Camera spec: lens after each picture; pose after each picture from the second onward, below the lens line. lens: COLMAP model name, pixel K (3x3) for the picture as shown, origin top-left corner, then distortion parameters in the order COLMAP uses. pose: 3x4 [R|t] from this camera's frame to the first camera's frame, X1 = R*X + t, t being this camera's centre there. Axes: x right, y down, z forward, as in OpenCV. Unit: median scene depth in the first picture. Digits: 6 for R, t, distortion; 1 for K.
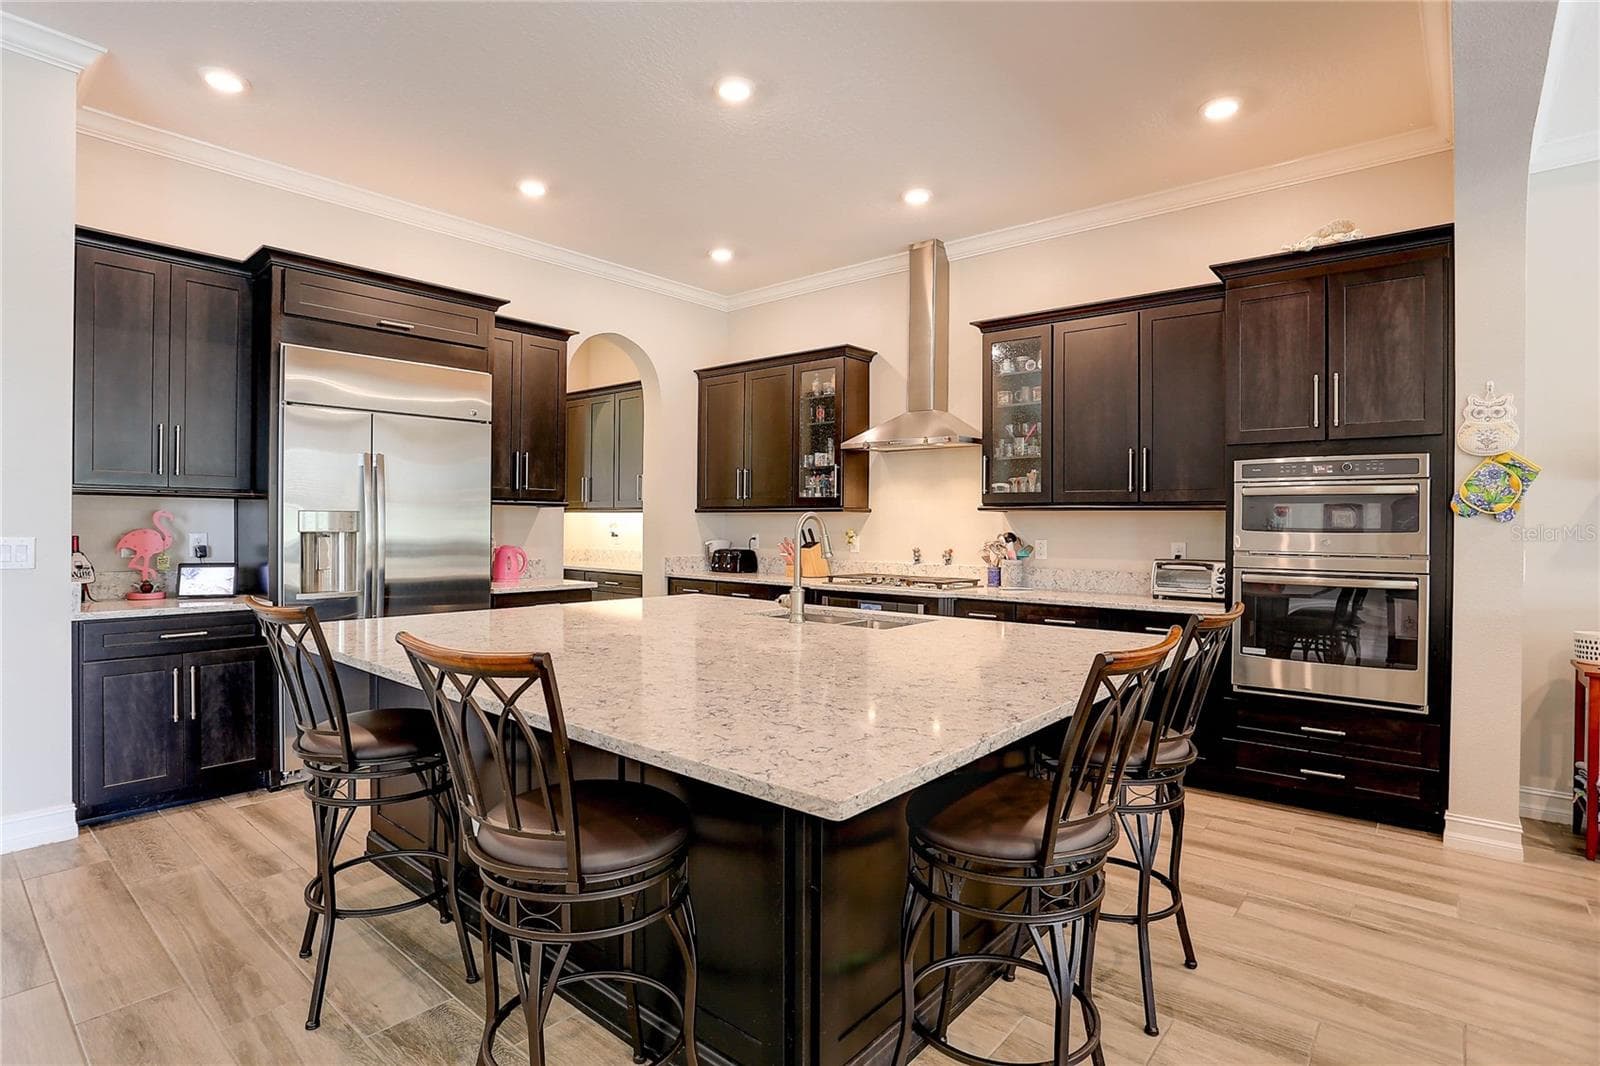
lens RADIAL K [[801.7, 0, 798.8], [0, 801.7, 530.4], [0, 0, 1]] dist [-0.039248, 0.007979]
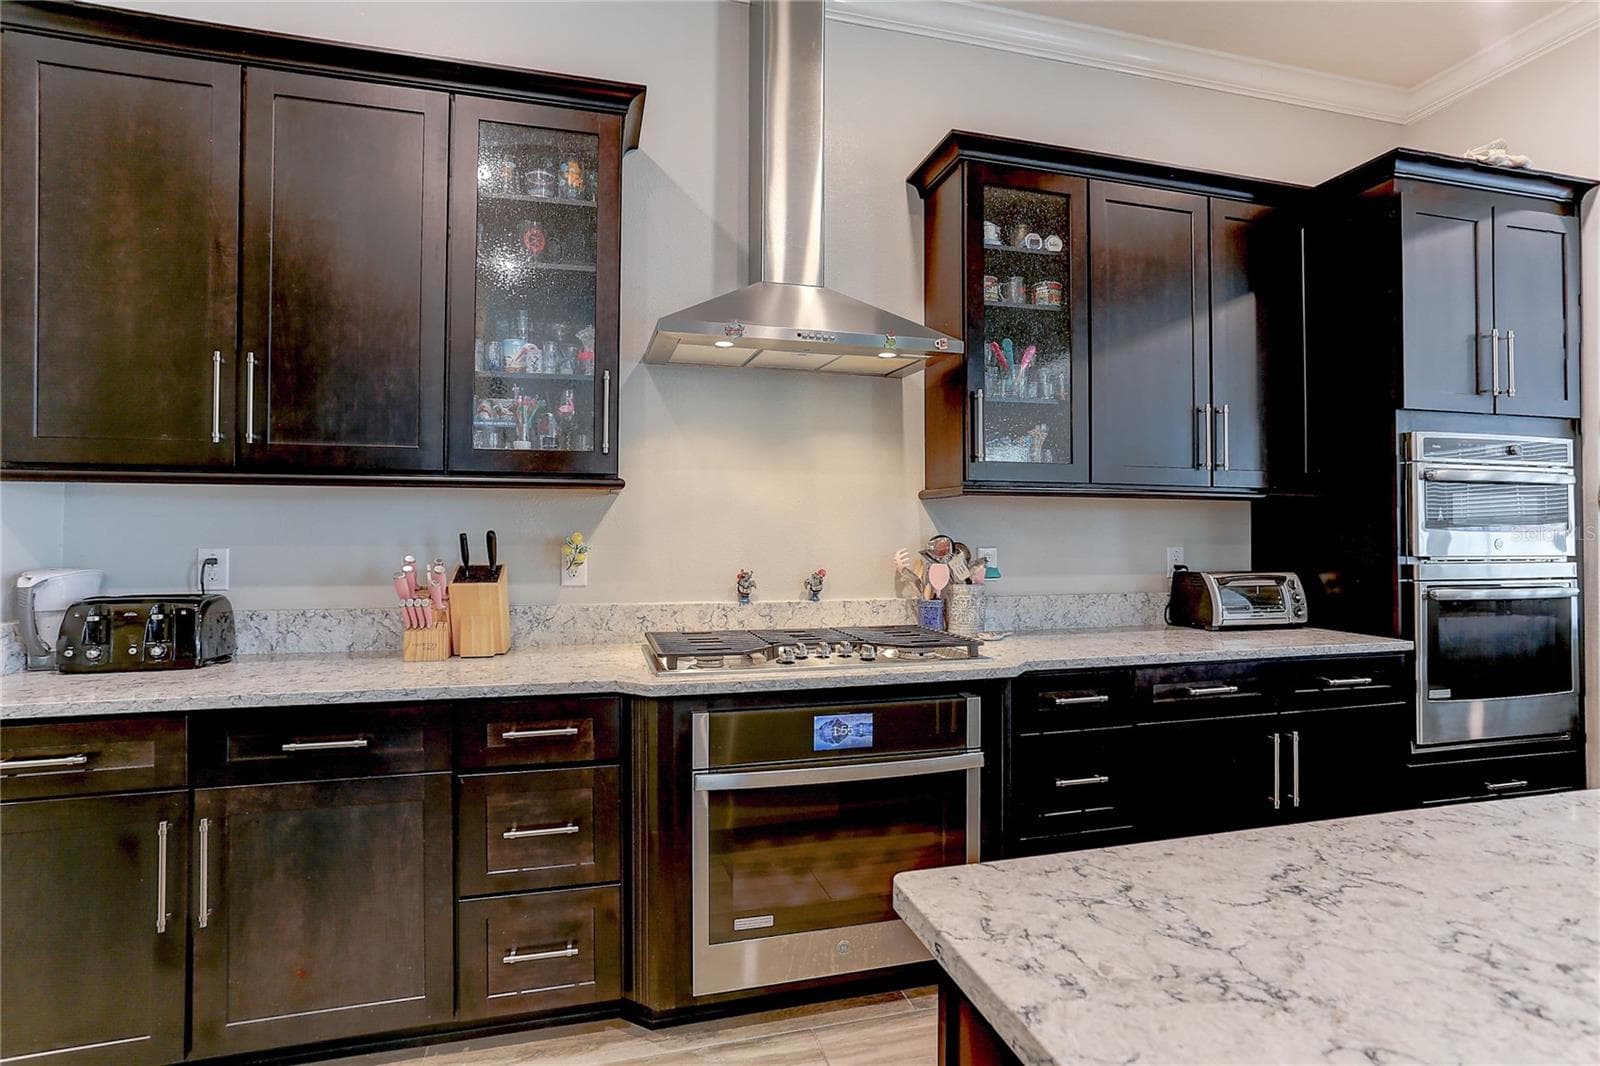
lens RADIAL K [[771.0, 0, 822.5], [0, 771.0, 527.1], [0, 0, 1]] dist [-0.028461, 0.003341]
pose [[0.569473, 0.002557, 0.822006, -0.298003], [0.008411, 0.999925, -0.008937, 0.000548], [-0.821967, 0.012003, 0.569409, 0.996398]]
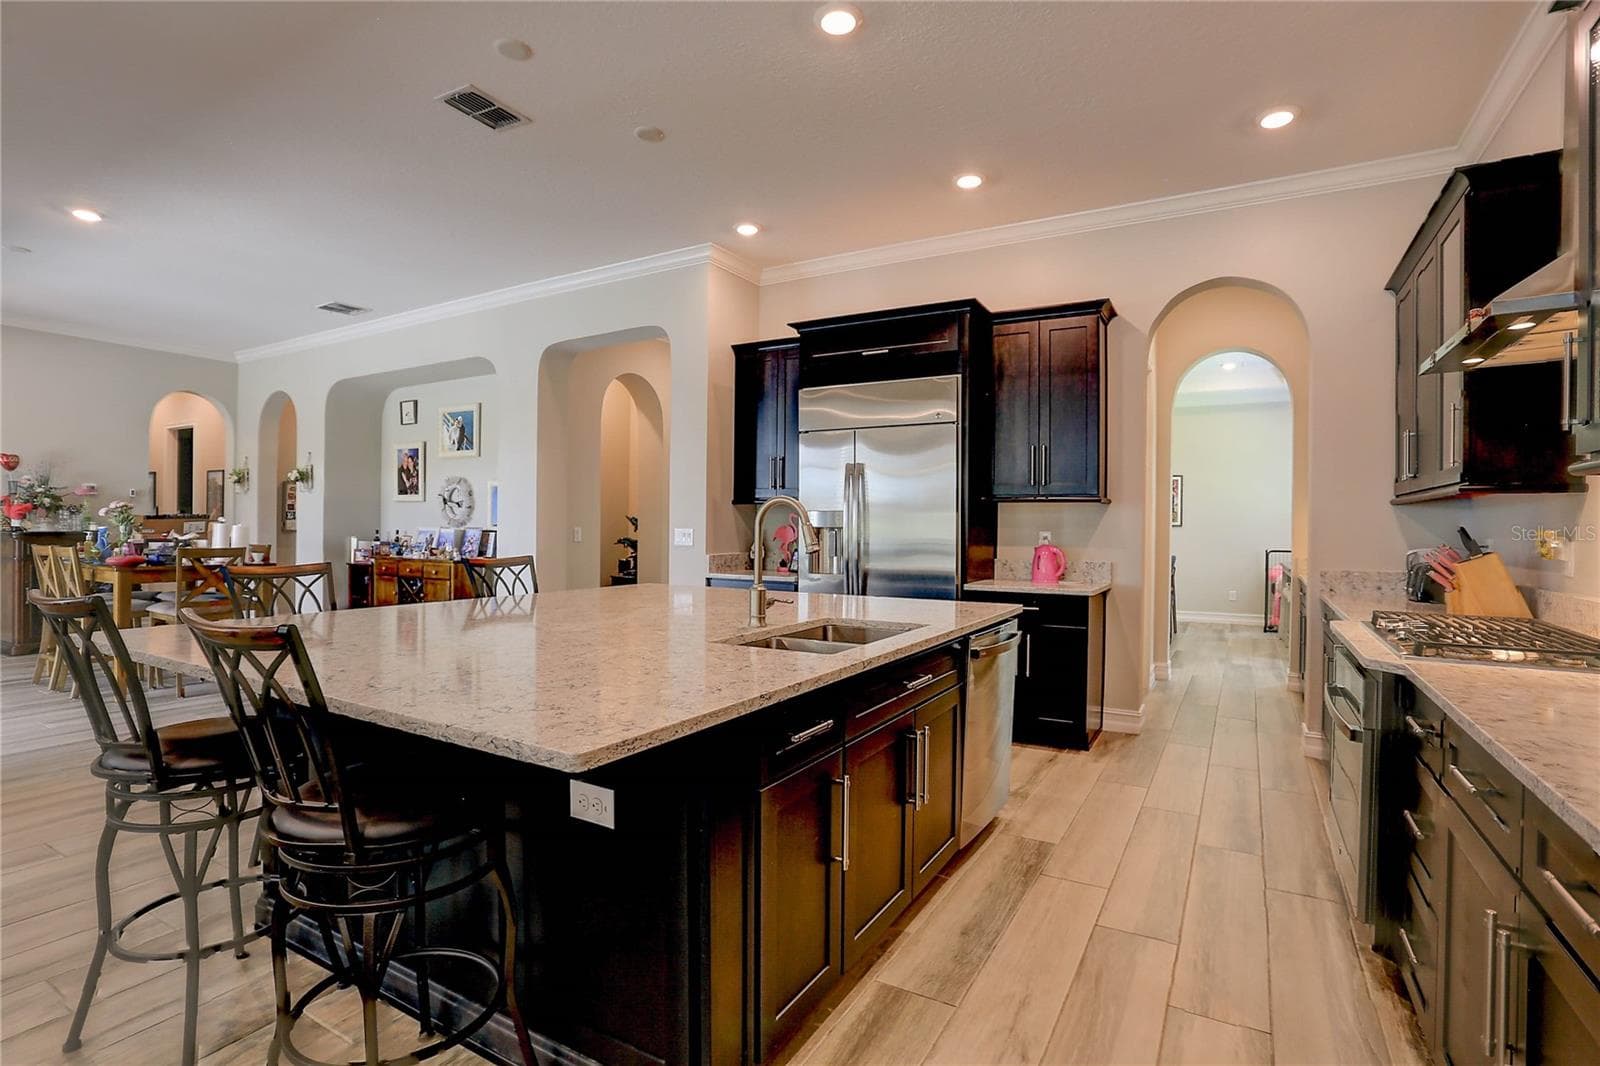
lens RADIAL K [[771.0, 0, 809.1], [0, 771.0, 530.2], [0, 0, 1]] dist [-0.028461, 0.003341]
pose [[0.201009, -0.001558, -0.979588, 0.641791], [-0.014840, 0.999879, -0.004635, 0.013143], [0.979477, 0.015469, 0.200961, 0.710591]]
